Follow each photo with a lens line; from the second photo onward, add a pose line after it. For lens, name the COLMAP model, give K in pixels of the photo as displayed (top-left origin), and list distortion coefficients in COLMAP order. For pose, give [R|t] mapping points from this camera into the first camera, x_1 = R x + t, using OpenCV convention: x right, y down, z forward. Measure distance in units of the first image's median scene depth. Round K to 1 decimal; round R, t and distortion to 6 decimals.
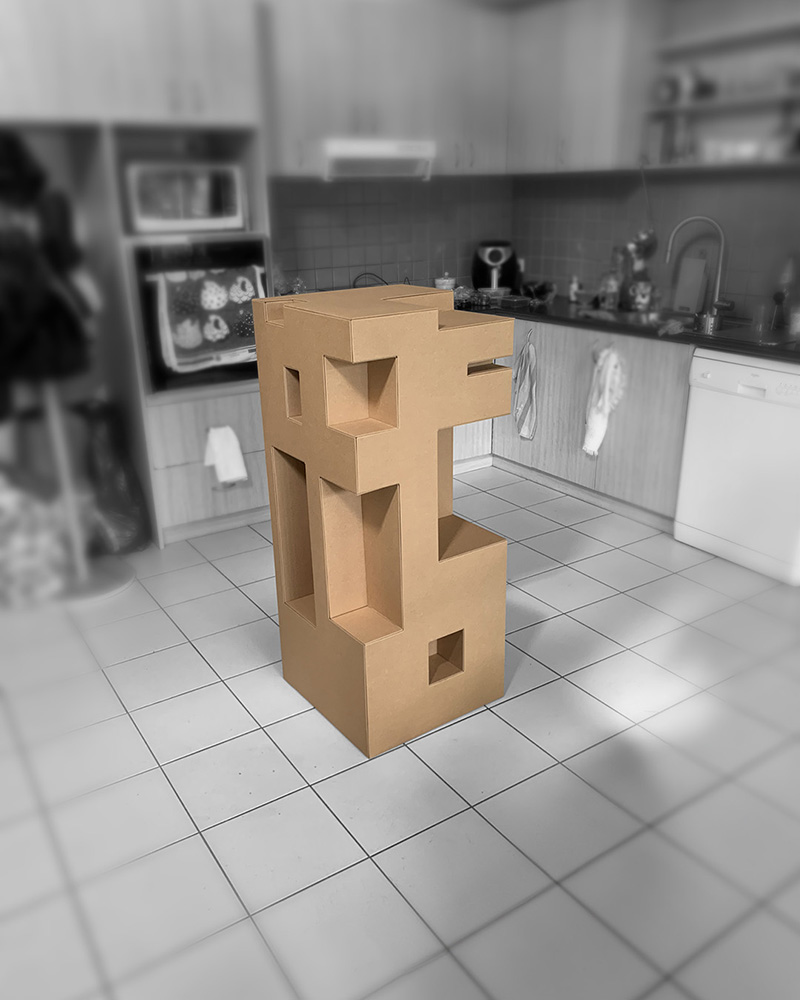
lens RADIAL K [[819.6, 0, 400.2], [0, 819.6, 510.4], [0, 0, 1]] dist [0.003211, 0.009039]
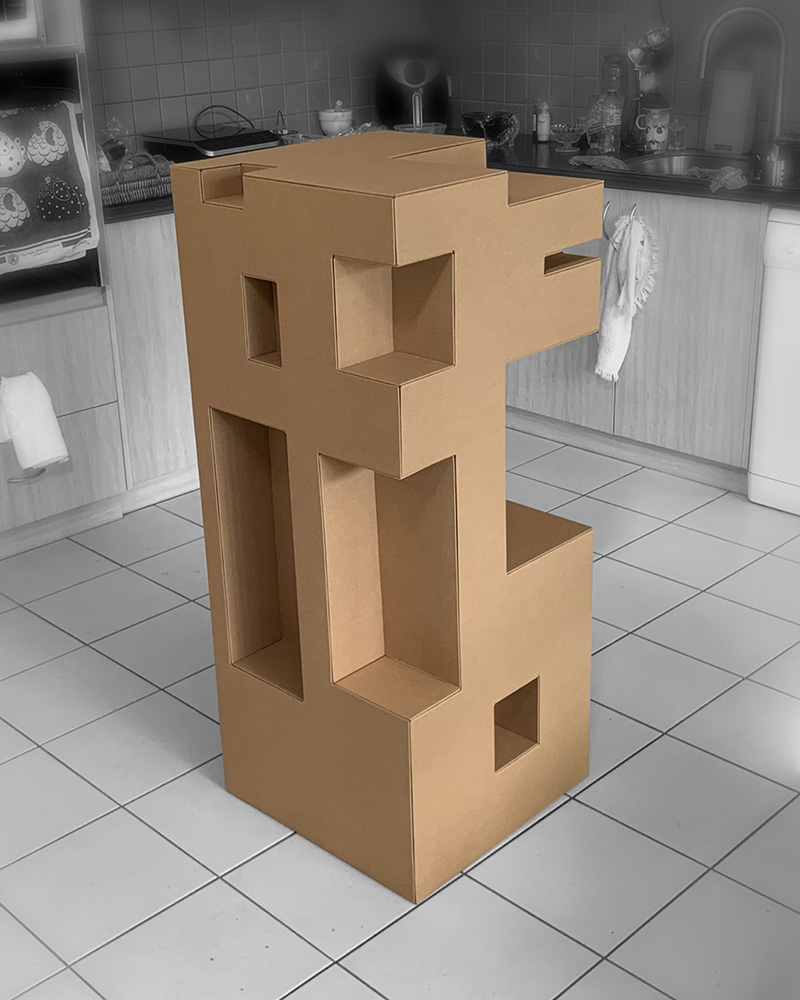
lens RADIAL K [[1315.3, 0, 401.8], [0, 1315.3, 460.9], [0, 0, 1]] dist [0.107265, -0.394389]
pose [[0.979770, -0.077116, 0.184672, -0.127216], [0.078857, 0.996884, -0.002092, -0.016450], [-0.183935, 0.016613, 0.982798, 0.015979]]
